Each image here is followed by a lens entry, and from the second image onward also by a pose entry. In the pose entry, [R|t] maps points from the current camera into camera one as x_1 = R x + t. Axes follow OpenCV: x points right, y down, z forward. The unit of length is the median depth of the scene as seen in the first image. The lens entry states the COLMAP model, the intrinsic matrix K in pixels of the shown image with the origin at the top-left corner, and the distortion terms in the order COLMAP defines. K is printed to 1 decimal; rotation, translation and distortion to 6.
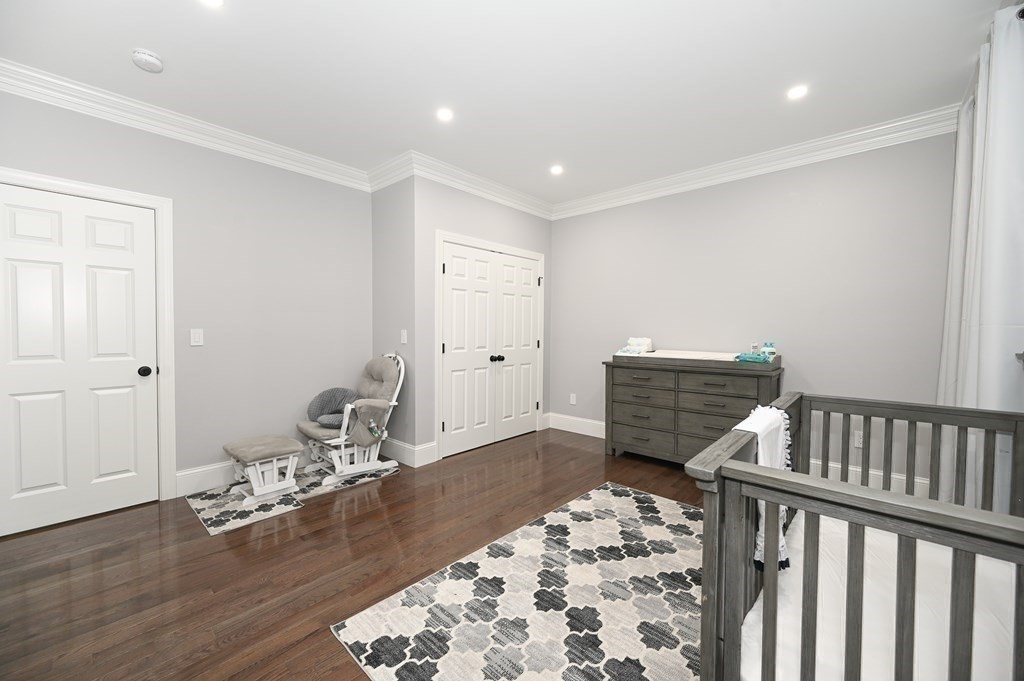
lens RADIAL K [[400.9, 0, 509.8], [0, 400.9, 339.7], [0, 0, 1]] dist [-0.000505, 0.000236]
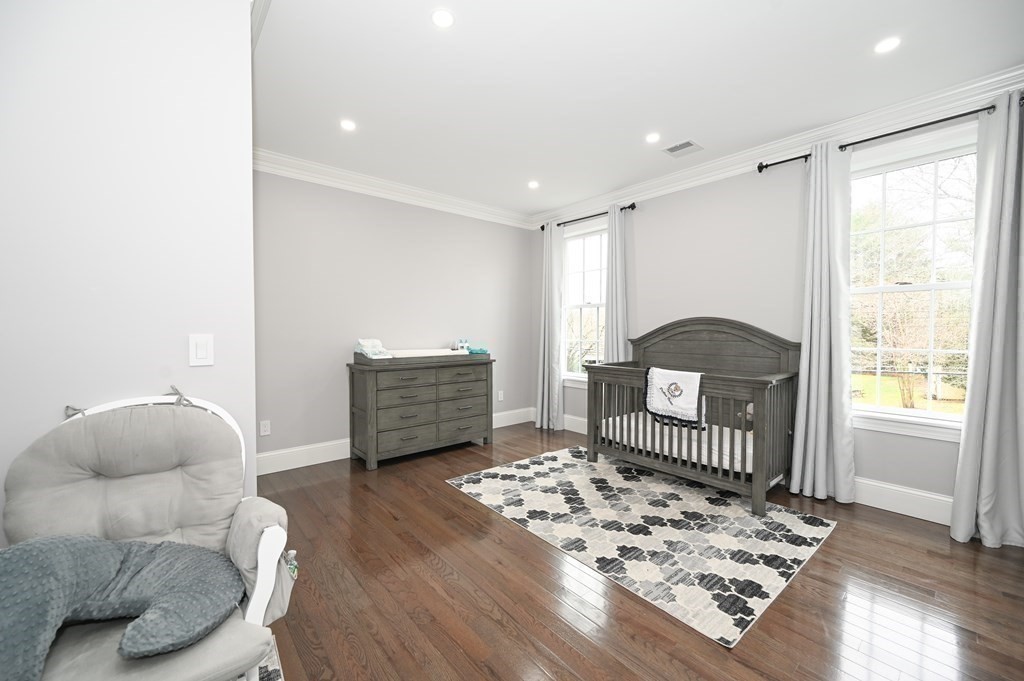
lens RADIAL K [[400.9, 0, 509.8], [0, 400.9, 339.7], [0, 0, 1]] dist [-0.000505, 0.000236]
pose [[0.130538, -0.027273, 0.991068, -0.969653], [0.025431, 0.999385, 0.024153, -0.030138], [-0.991117, 0.022051, 0.131152, 0.932162]]
